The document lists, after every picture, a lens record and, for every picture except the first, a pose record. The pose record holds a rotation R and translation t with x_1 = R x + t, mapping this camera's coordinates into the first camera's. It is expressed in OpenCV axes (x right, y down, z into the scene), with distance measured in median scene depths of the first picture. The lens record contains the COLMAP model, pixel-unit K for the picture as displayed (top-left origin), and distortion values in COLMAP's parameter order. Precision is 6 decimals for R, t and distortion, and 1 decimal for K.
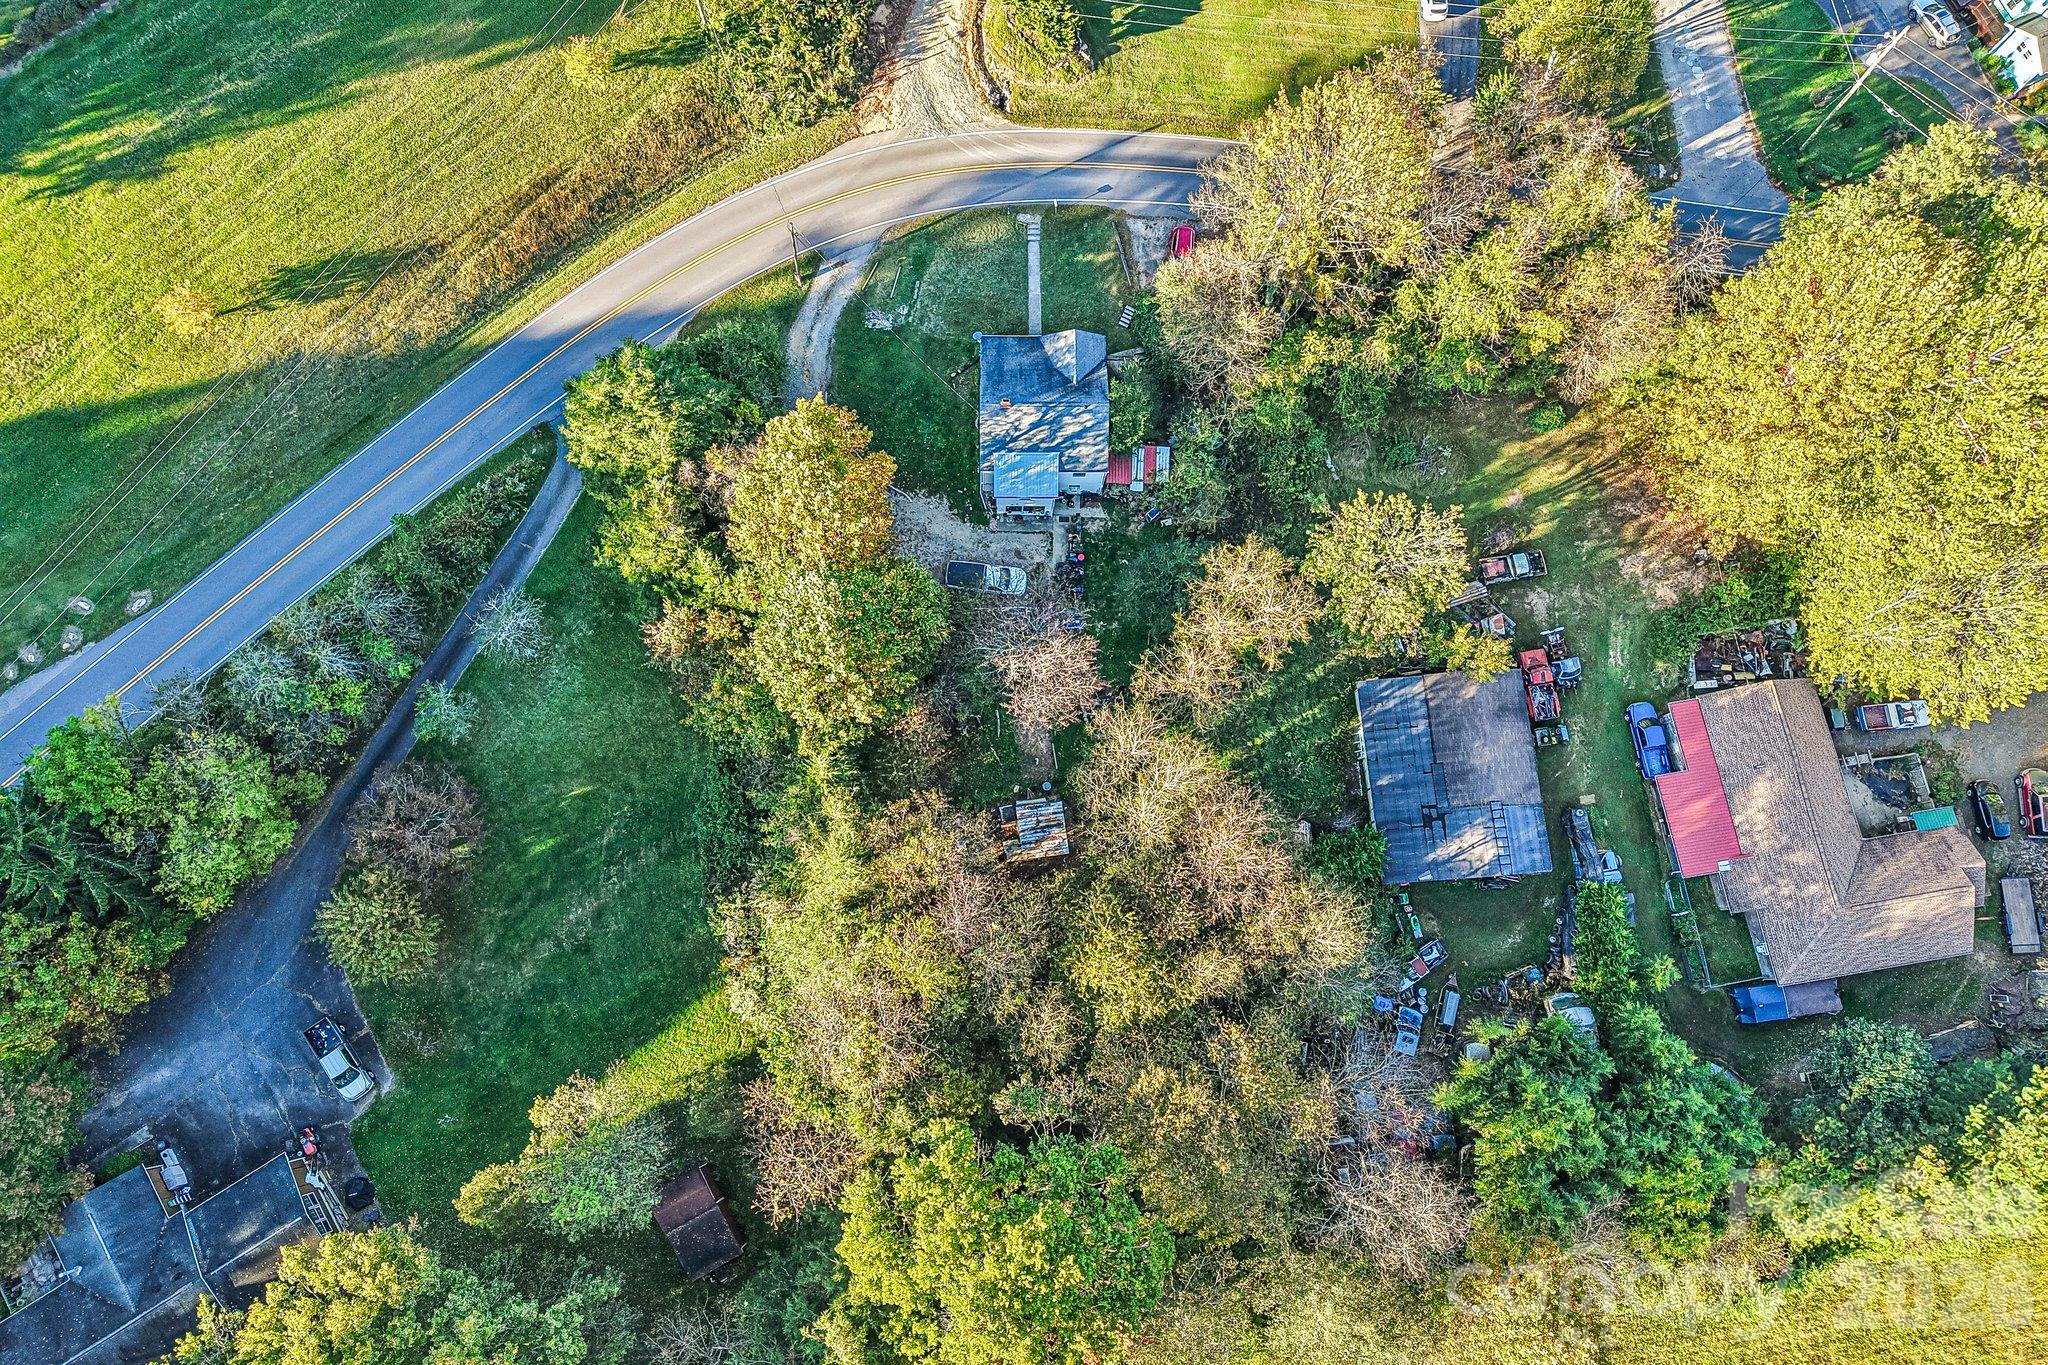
lens RADIAL K [[1410.5, 0, 1030.7], [0, 1410.5, 647.4], [0, 0, 1]] dist [0.015733, -0.007188]
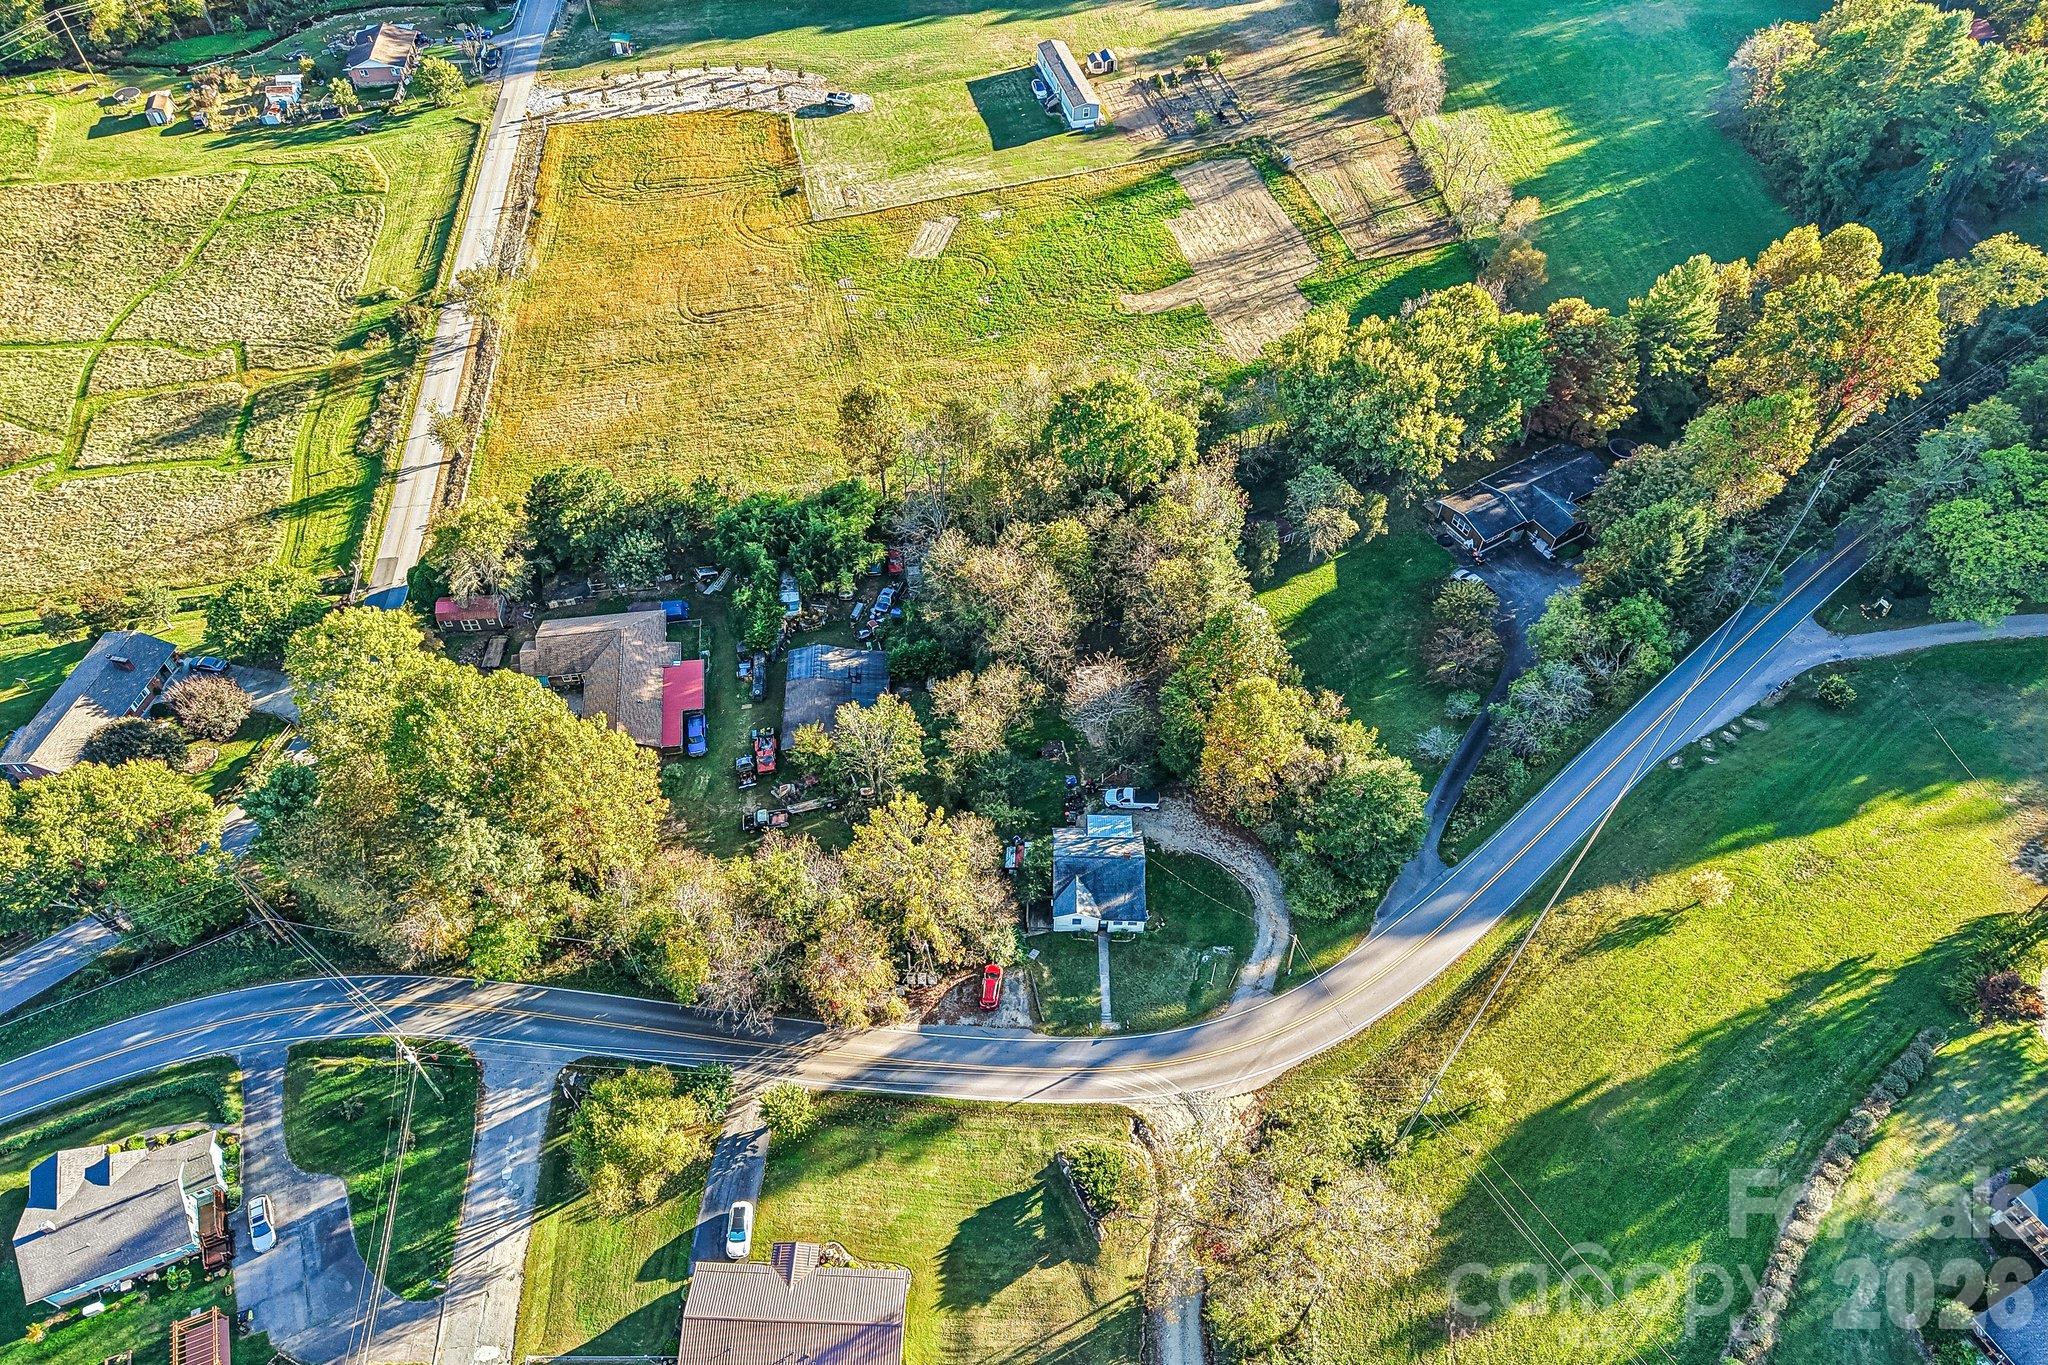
lens RADIAL K [[1410.5, 0, 1030.7], [0, 1410.5, 647.4], [0, 0, 1]] dist [0.015733, -0.007188]
pose [[-0.999805, -0.019207, -0.004508, 0.080213], [0.006726, -0.546660, 0.837328, -1.154606], [-0.018547, 0.837135, 0.546682, 0.047694]]
